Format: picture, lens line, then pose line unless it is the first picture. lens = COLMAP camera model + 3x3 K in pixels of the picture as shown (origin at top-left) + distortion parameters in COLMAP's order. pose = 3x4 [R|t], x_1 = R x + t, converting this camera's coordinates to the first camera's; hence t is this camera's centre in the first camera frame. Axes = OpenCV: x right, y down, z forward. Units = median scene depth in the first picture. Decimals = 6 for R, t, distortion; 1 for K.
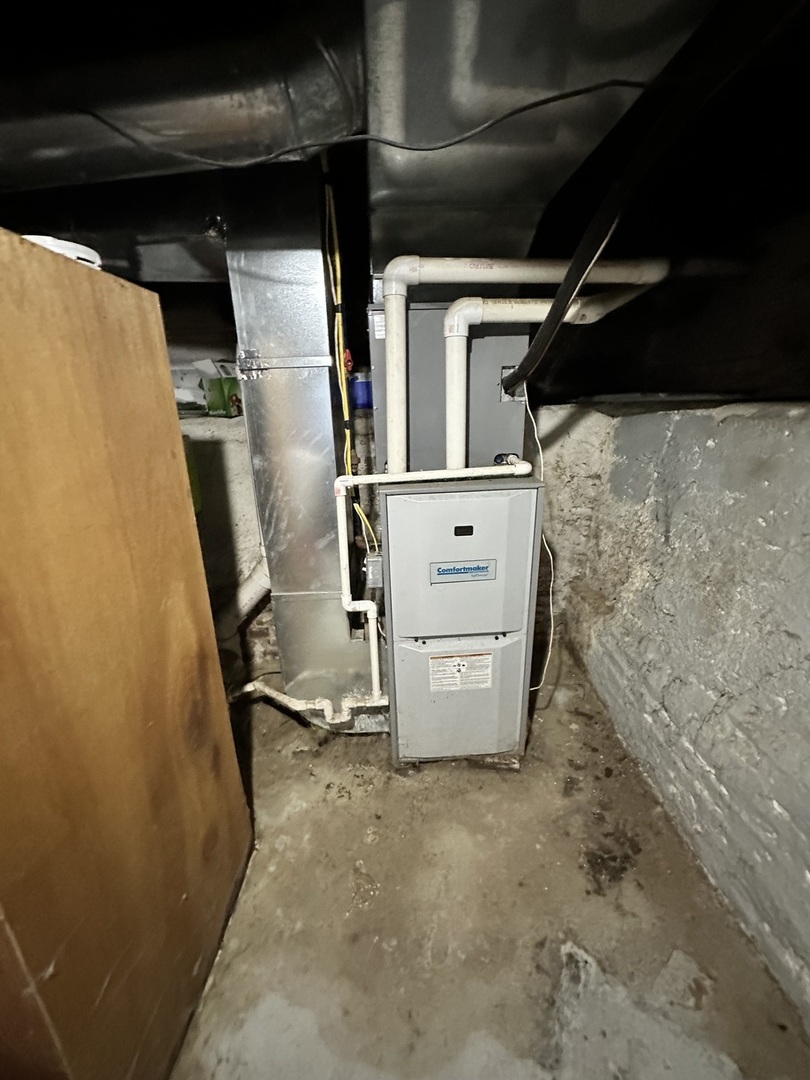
lens RADIAL K [[432.8, 0, 398.8], [0, 432.8, 537.5], [0, 0, 1]] dist [-0.005965, 0.001584]
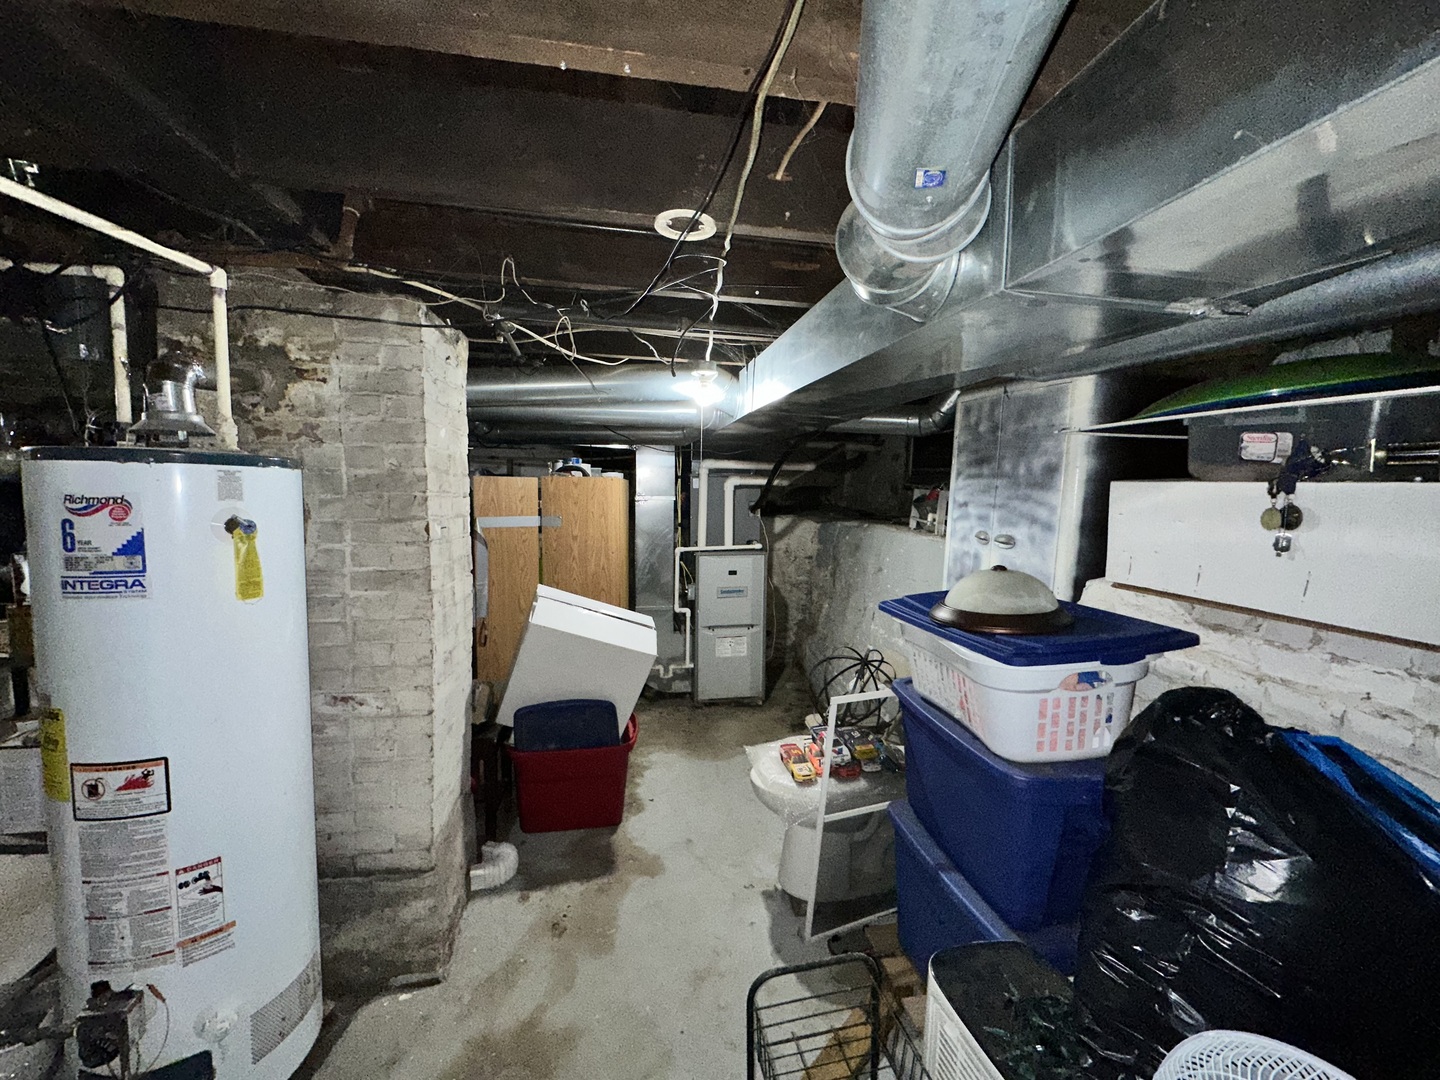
lens RADIAL K [[577.1, 0, 720.8], [0, 577.1, 539.0], [0, 0, 1]] dist [-0.005965, 0.001584]
pose [[0.989332, 0.026974, 0.143158, -0.305342], [0.004461, 0.976638, -0.214846, 0.407505], [-0.145608, 0.213193, 0.966099, -1.701566]]
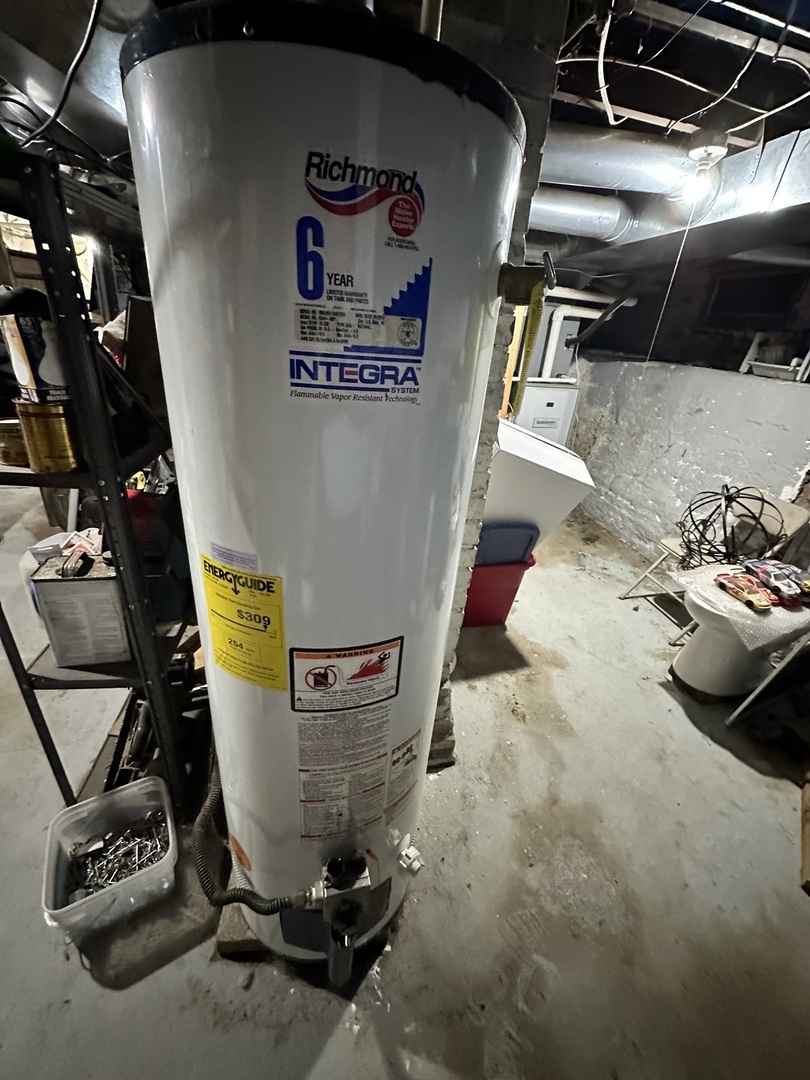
lens RADIAL K [[432.8, 0, 404.0], [0, 432.8, 539.1], [0, 0, 1]] dist [-0.005965, 0.001584]
pose [[0.976760, 0.013498, 0.213911, -1.042692], [-0.045896, 0.988037, 0.147227, 0.368802], [-0.209365, -0.153623, 0.965695, -1.152267]]
